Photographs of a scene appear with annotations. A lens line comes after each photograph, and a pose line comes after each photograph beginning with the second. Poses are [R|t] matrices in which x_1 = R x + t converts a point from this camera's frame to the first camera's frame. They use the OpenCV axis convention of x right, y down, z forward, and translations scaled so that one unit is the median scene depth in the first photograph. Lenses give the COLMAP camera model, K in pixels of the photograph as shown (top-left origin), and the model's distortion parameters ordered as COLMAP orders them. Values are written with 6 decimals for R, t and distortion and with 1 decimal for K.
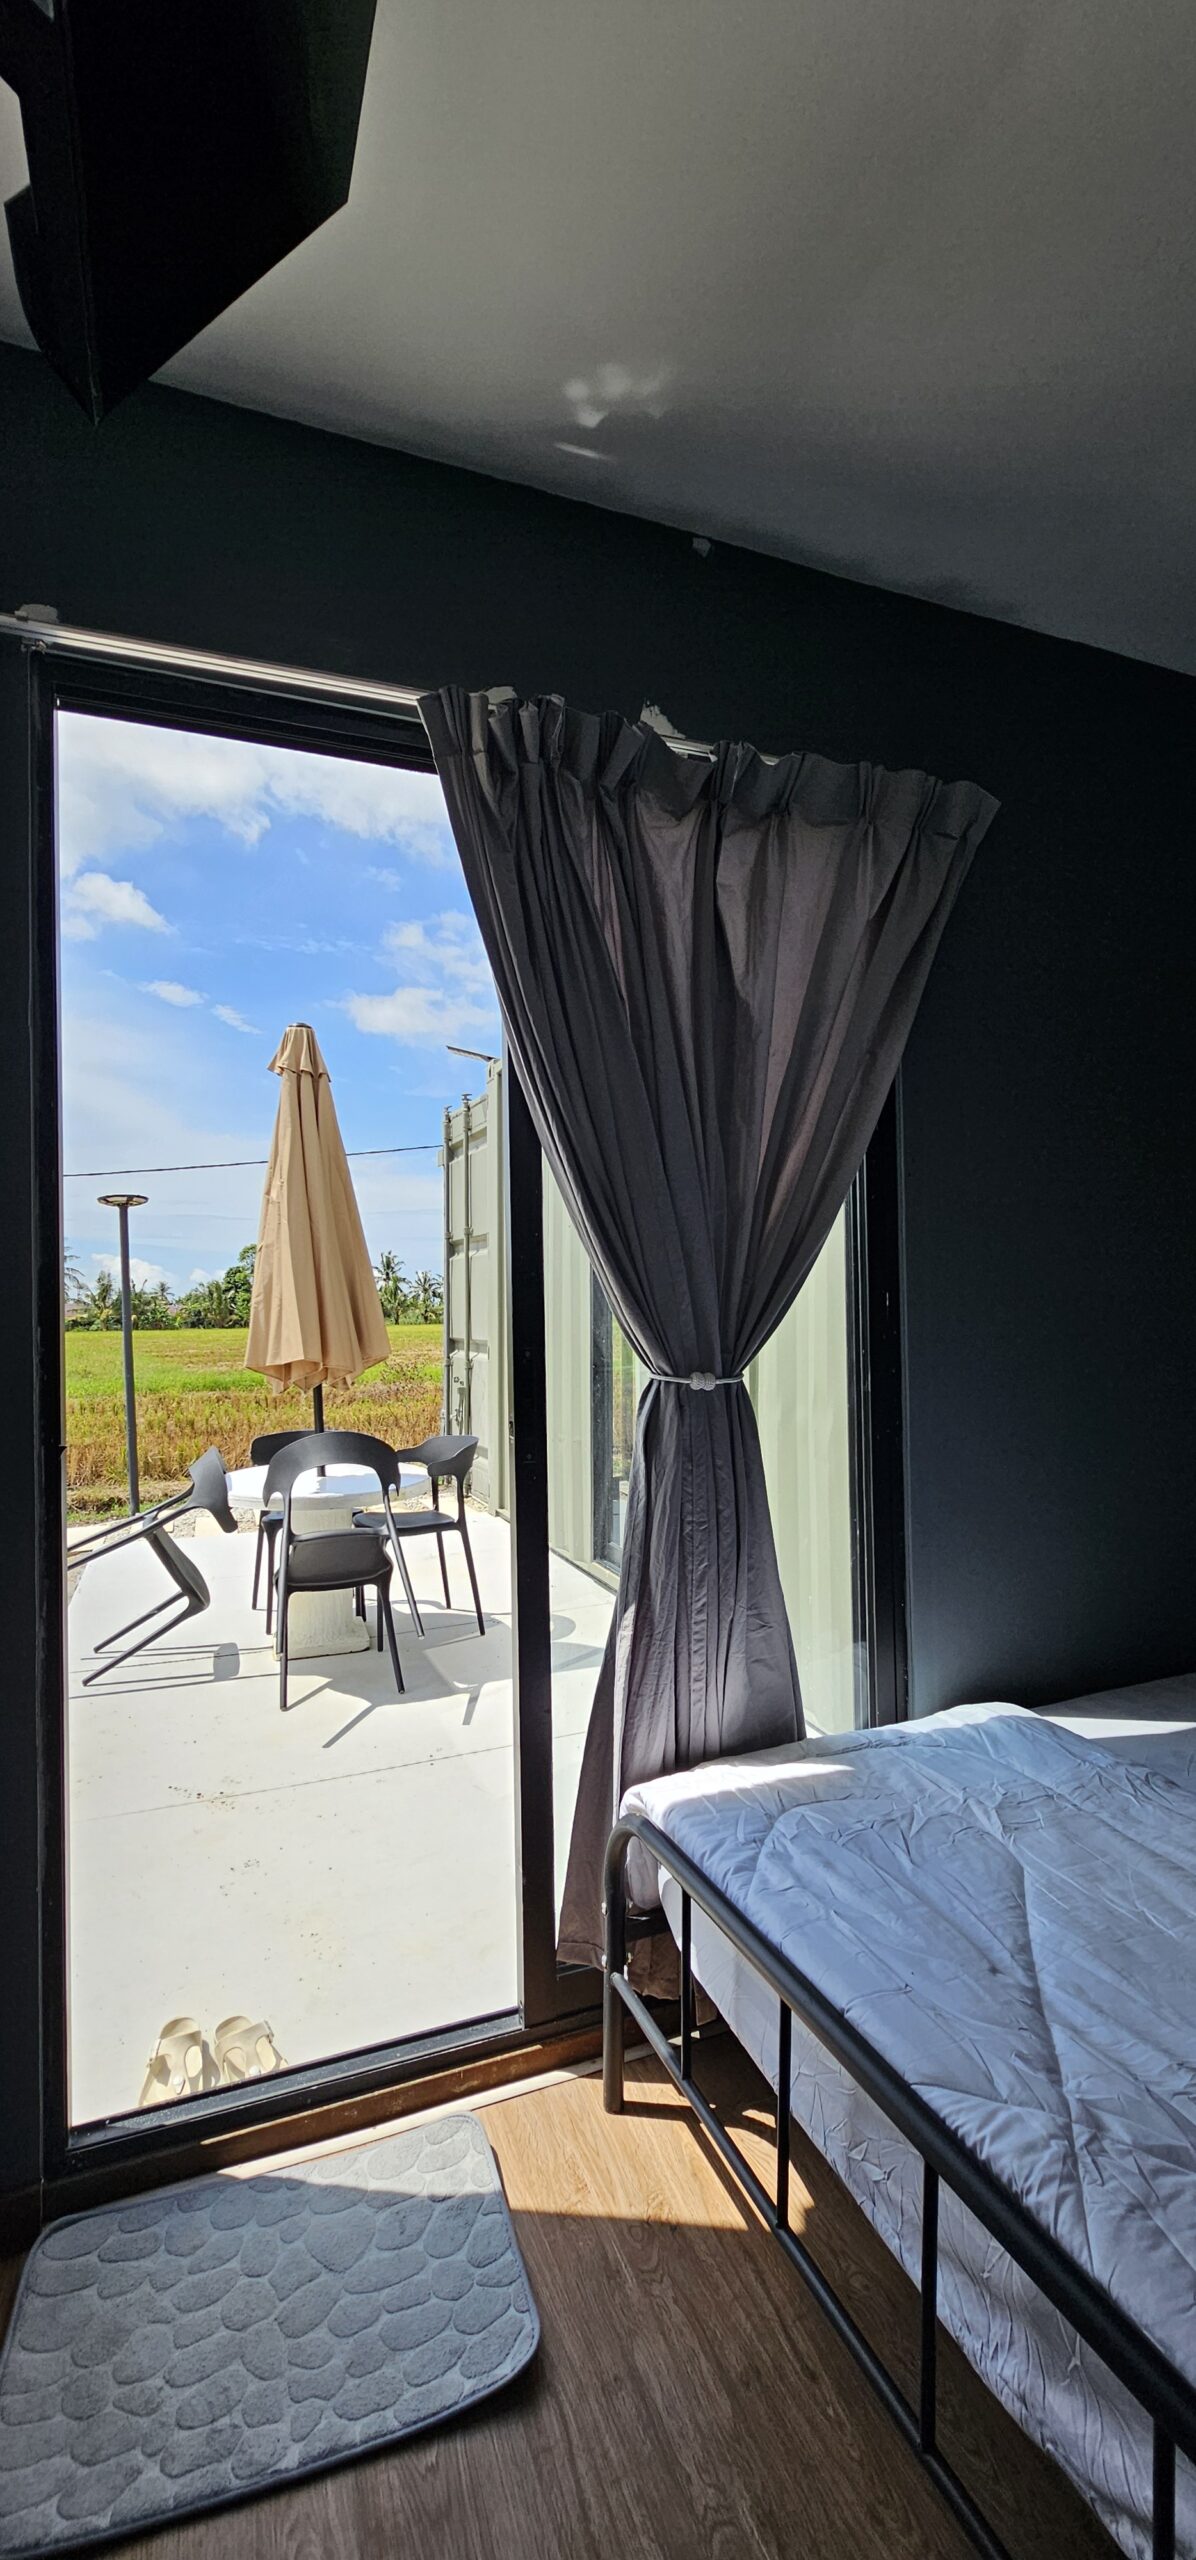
lens RADIAL K [[1057.4, 0, 602.3], [0, 1057.4, 1300.1], [0, 0, 1]] dist [-0.002530, 0.000996]
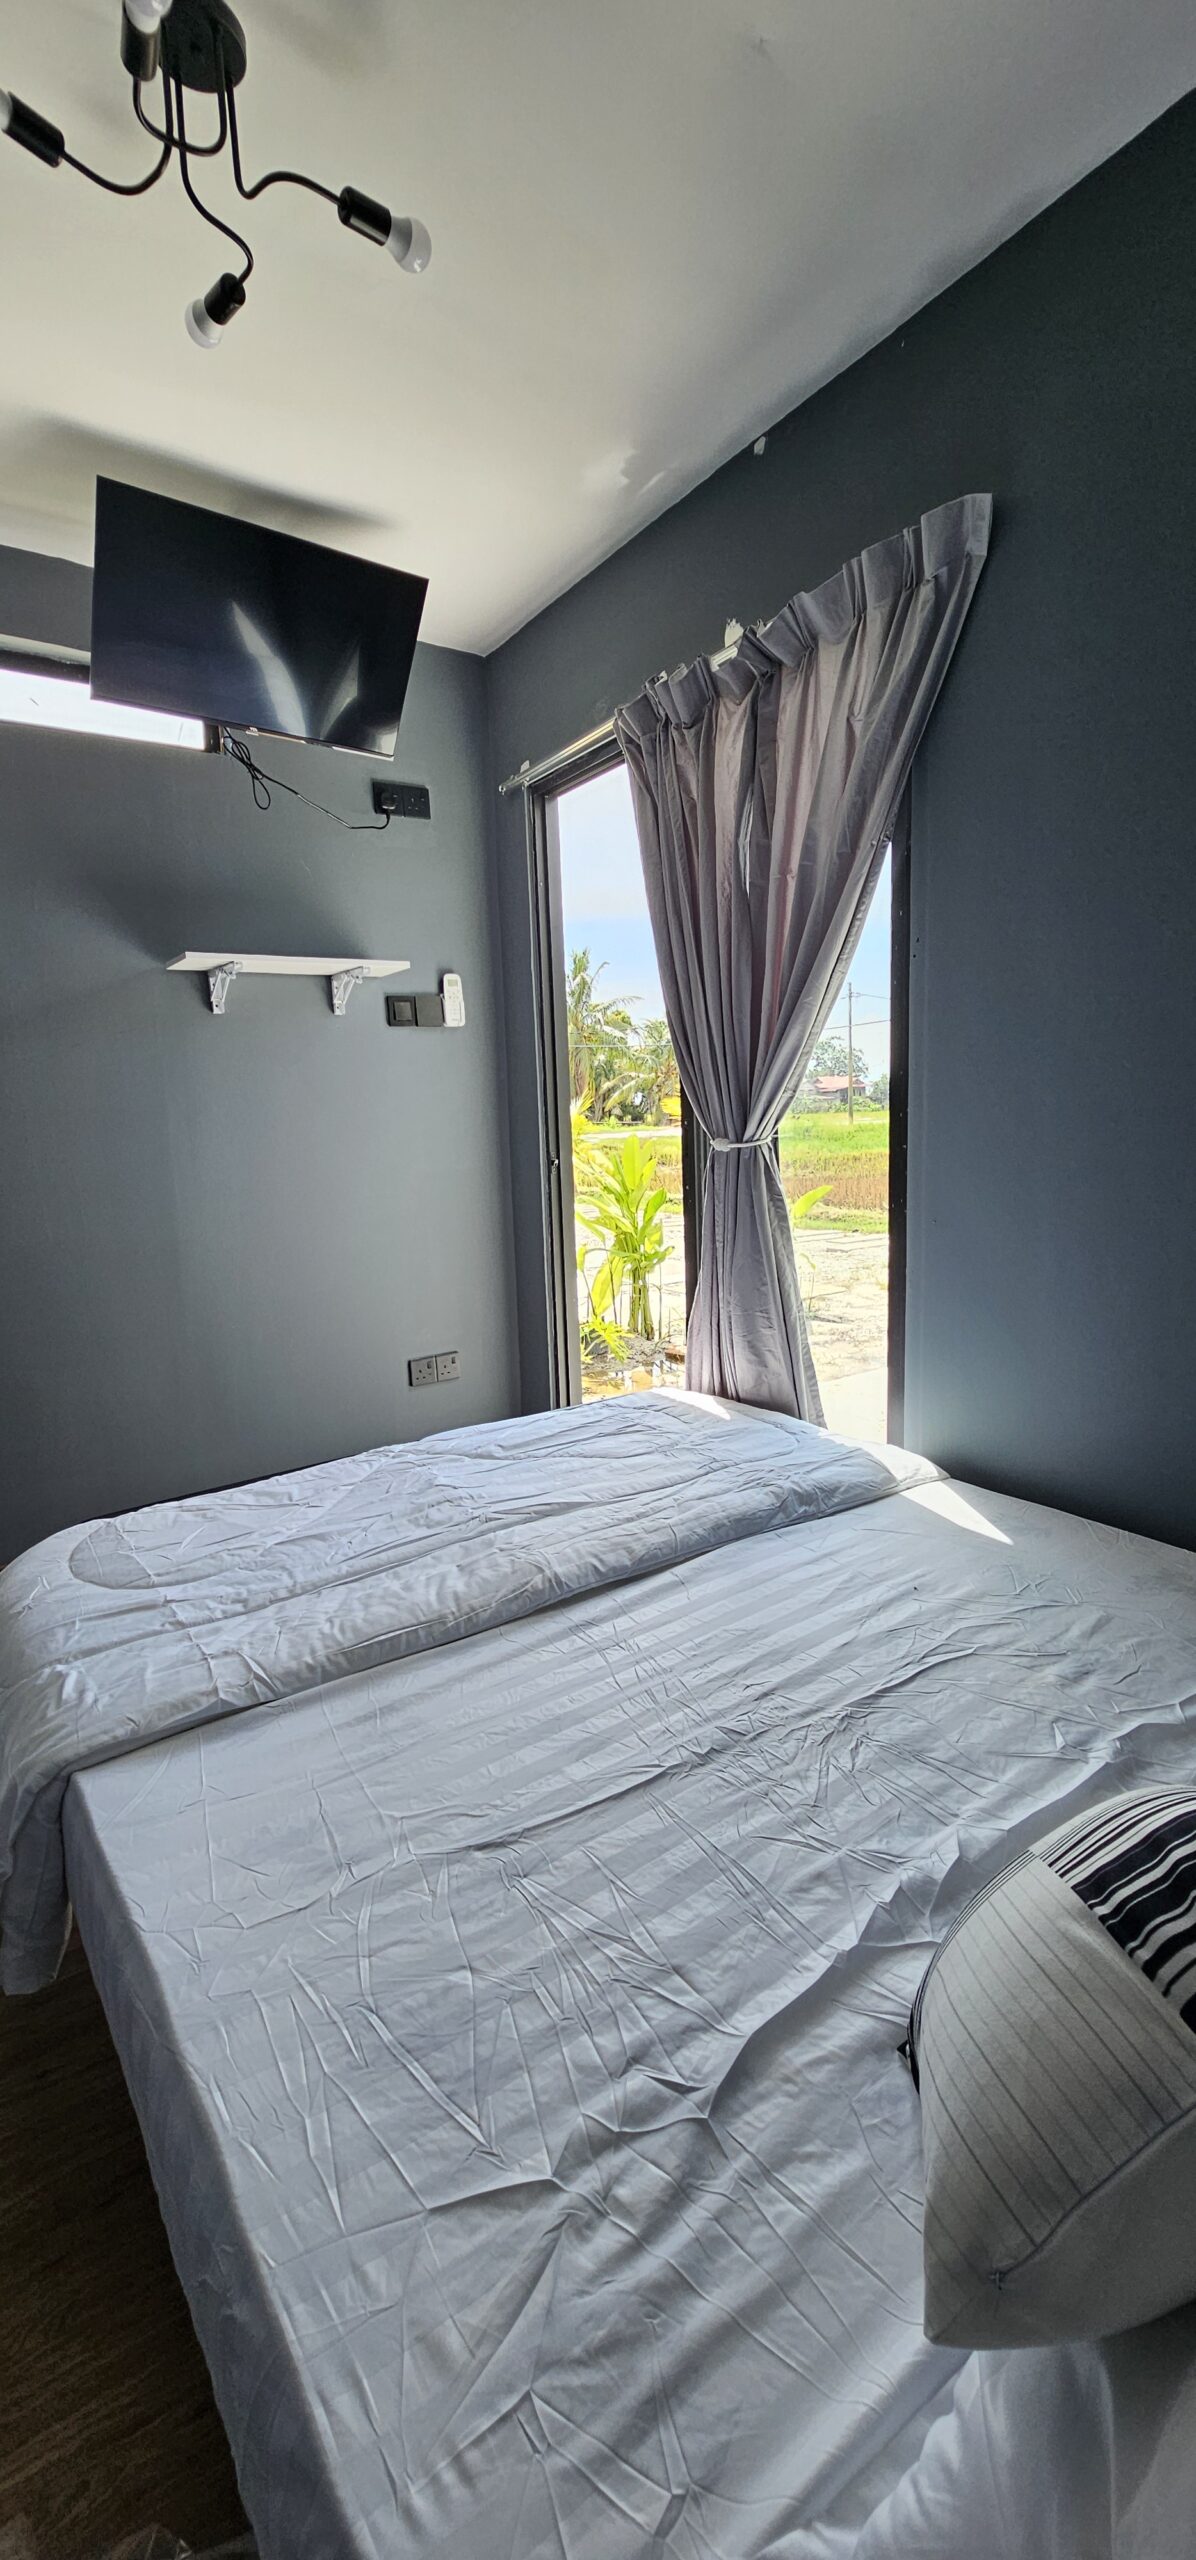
lens RADIAL K [[1057.4, 0, 602.3], [0, 1057.4, 1300.1], [0, 0, 1]] dist [-0.002530, 0.000996]
pose [[0.218623, 0.181624, -0.958758, 1.465565], [0.044129, 0.979680, 0.195650, -0.004323], [0.974811, -0.085083, 0.206165, 0.522173]]
